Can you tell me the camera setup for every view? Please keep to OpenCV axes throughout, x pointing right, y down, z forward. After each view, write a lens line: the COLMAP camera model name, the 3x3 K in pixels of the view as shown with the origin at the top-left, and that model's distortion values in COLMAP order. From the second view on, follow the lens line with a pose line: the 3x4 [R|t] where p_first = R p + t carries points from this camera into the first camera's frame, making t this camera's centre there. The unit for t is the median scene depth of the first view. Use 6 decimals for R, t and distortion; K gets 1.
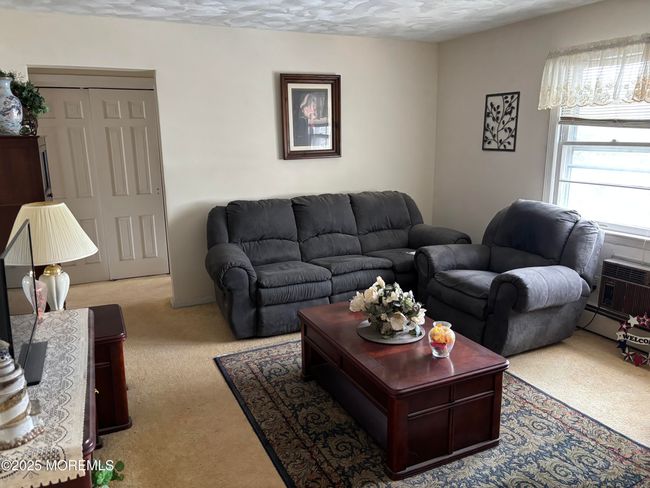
lens RADIAL K [[485.7, 0, 325.0], [0, 485.7, 244.0], [0, 0, 1]] dist [0.032555, -0.062441]
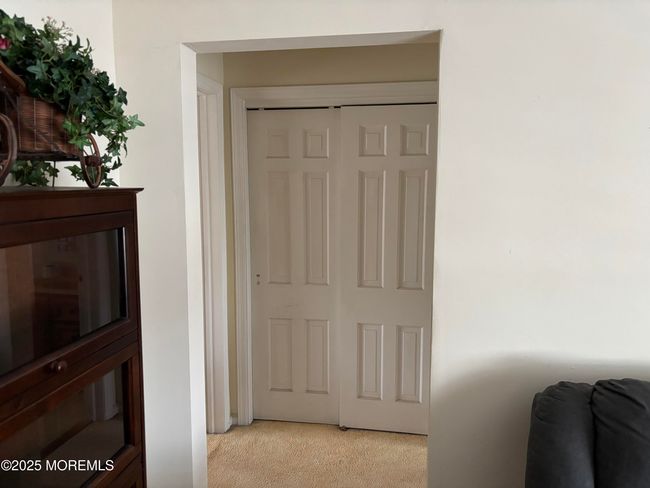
lens RADIAL K [[485.7, 0, 325.0], [0, 485.7, 244.0], [0, 0, 1]] dist [0.032555, -0.062441]
pose [[0.822504, 0.088662, -0.561806, -0.149000], [-0.123938, 0.991977, -0.024900, -0.133277], [0.555091, 0.090110, 0.826894, 0.502287]]
